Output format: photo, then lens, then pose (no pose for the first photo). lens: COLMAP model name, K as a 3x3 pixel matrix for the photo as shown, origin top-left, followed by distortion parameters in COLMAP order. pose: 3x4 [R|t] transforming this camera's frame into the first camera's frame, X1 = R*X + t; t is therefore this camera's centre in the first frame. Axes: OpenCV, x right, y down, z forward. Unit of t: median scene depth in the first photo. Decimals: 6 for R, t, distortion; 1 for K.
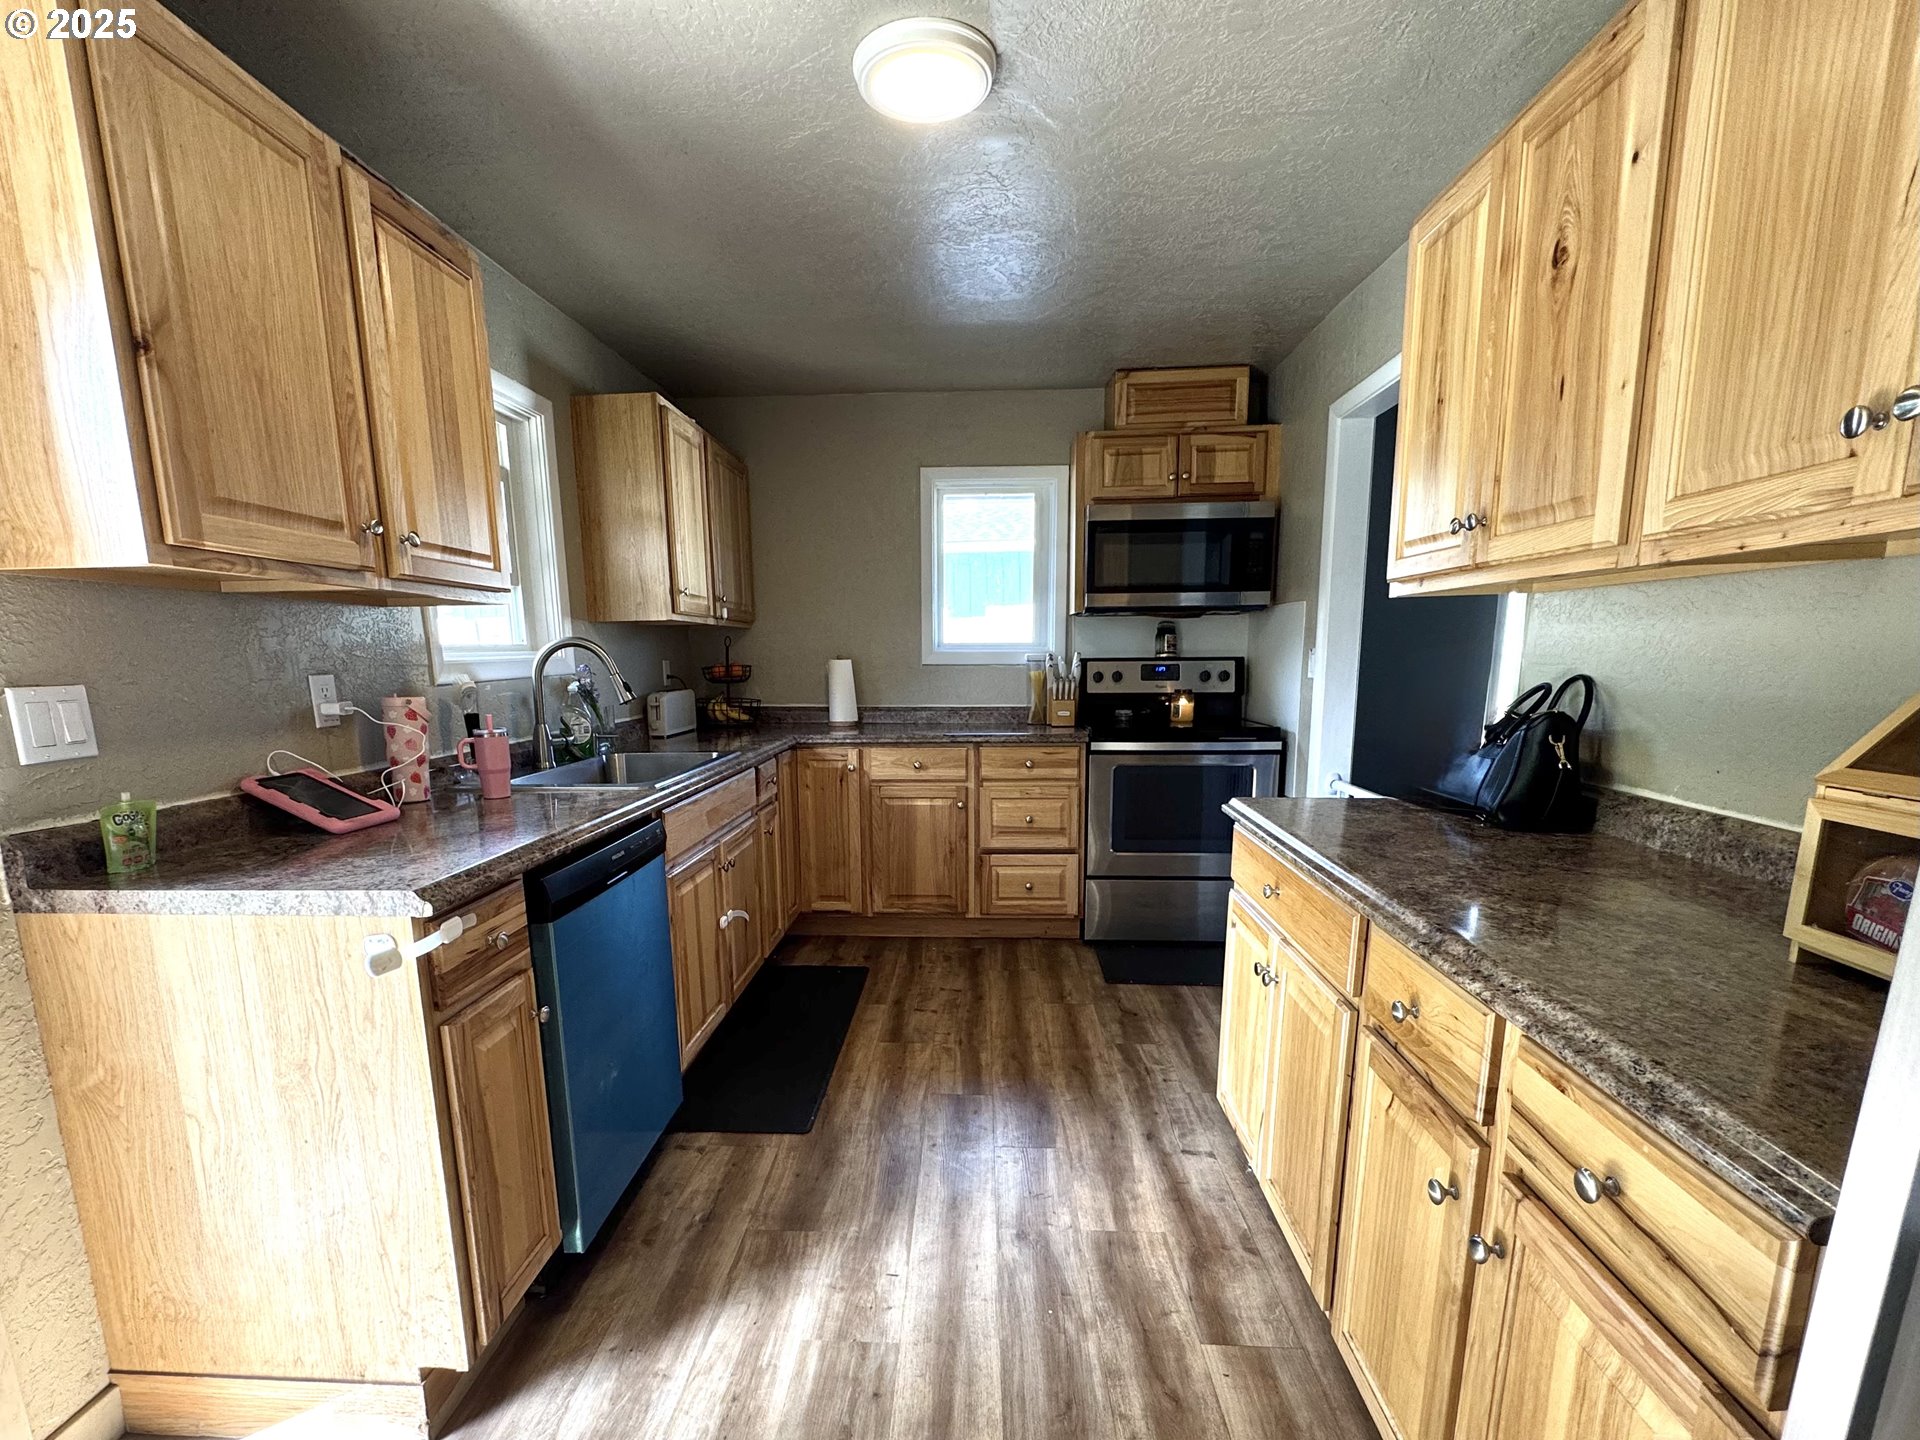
lens RADIAL K [[866.0, 0, 958.7], [0, 866.0, 810.1], [0, 0, 1]] dist [0.000738, 0.000166]
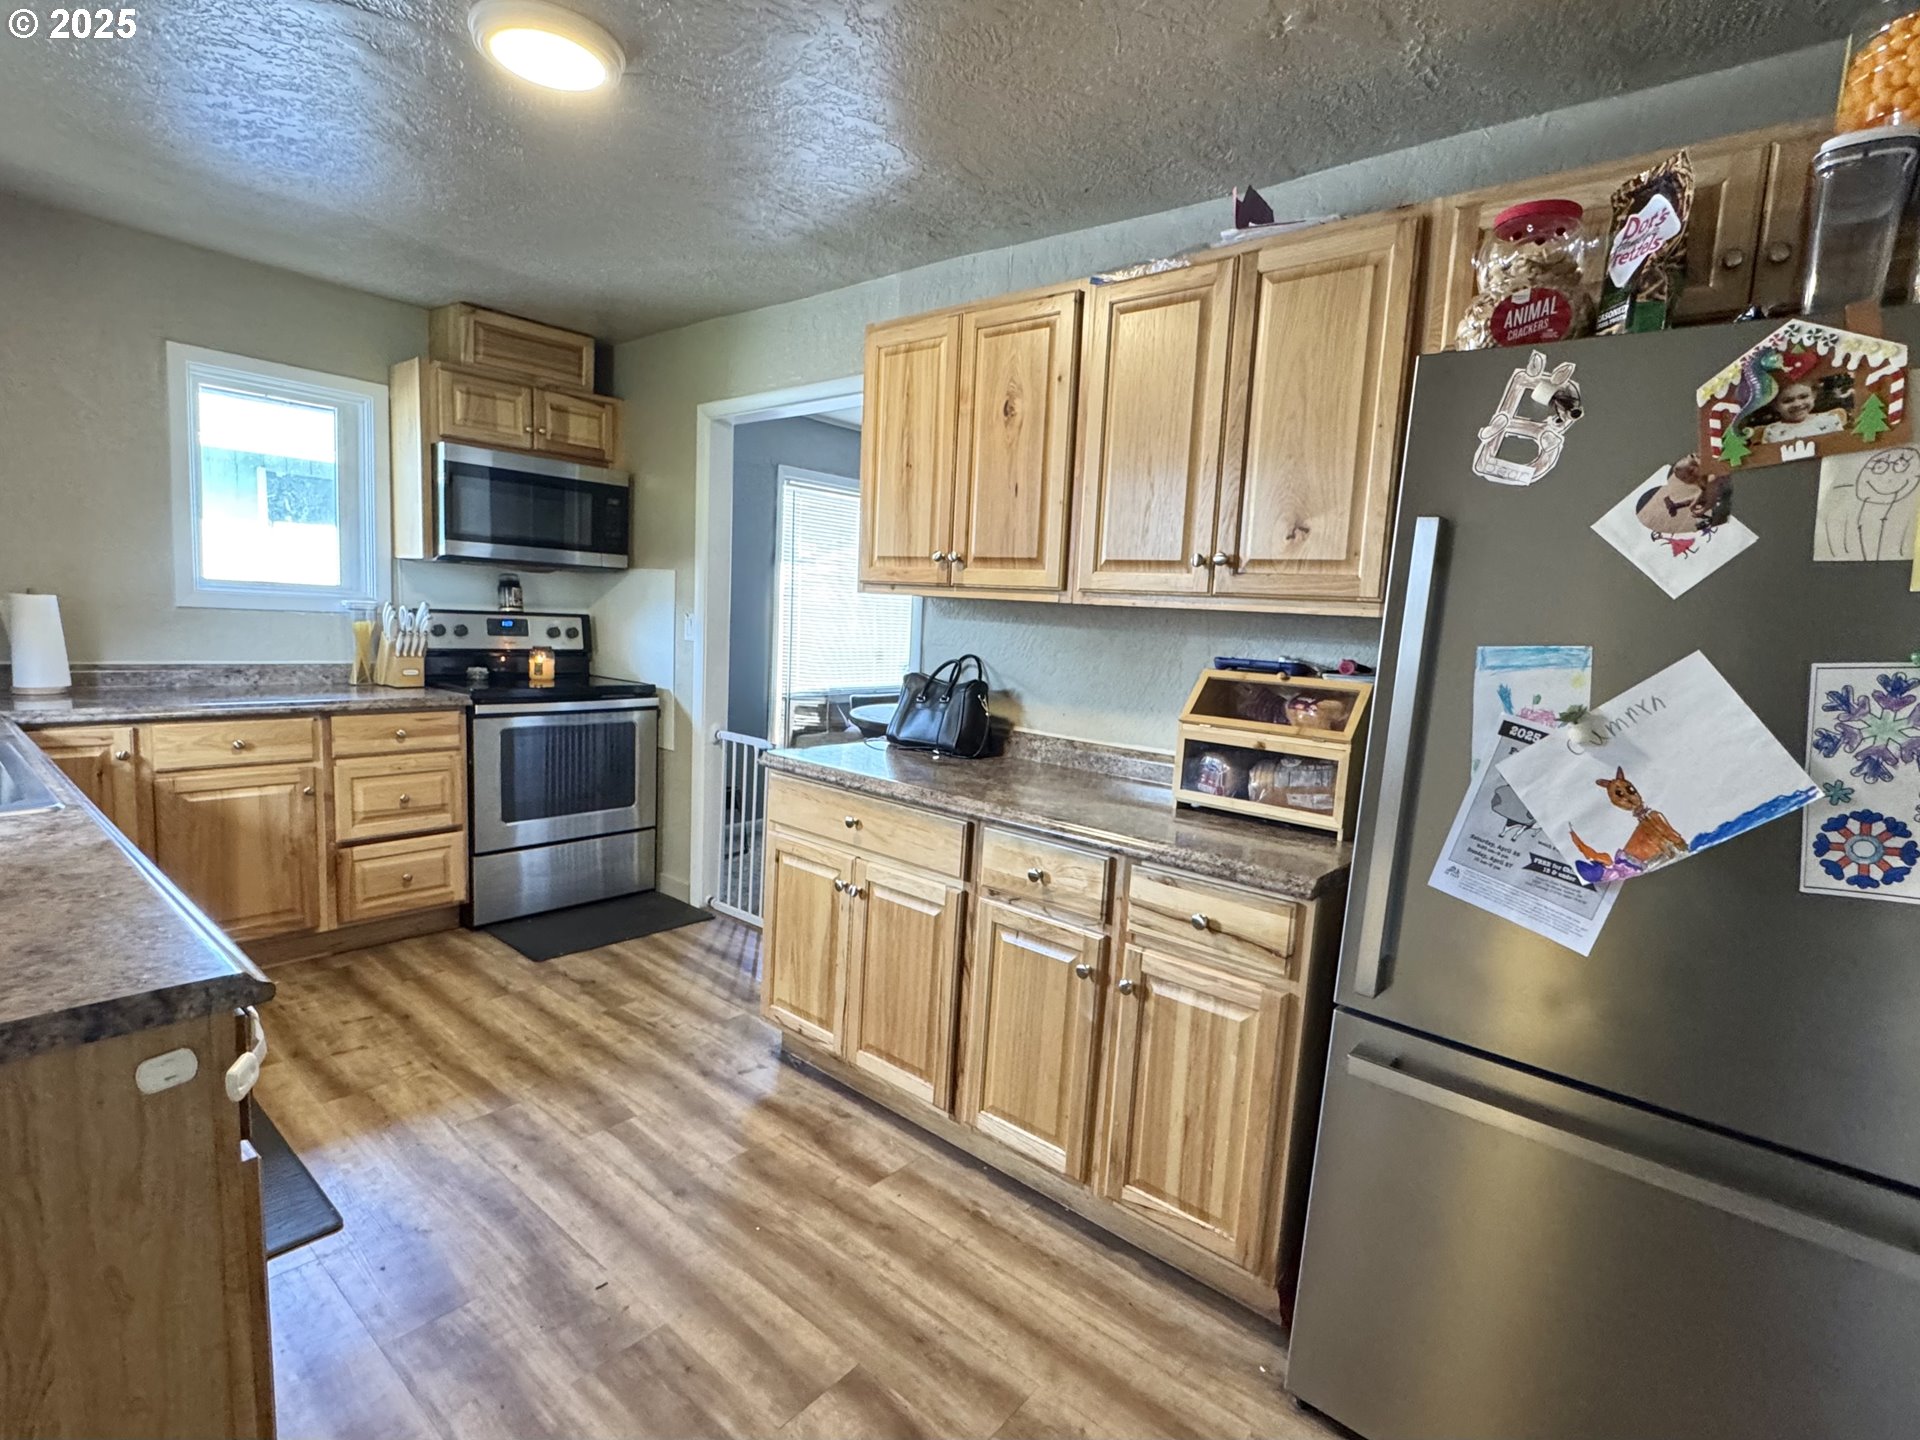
lens RADIAL K [[909.8, 0, 960.0], [0, 909.8, 715.6], [0, 0, 1]] dist [0.000406, -0.000545]
pose [[0.603059, -0.047465, 0.796283, -0.292671], [0.082842, 0.996557, -0.003336, -0.022043], [-0.793383, 0.067977, 0.604915, 0.022733]]
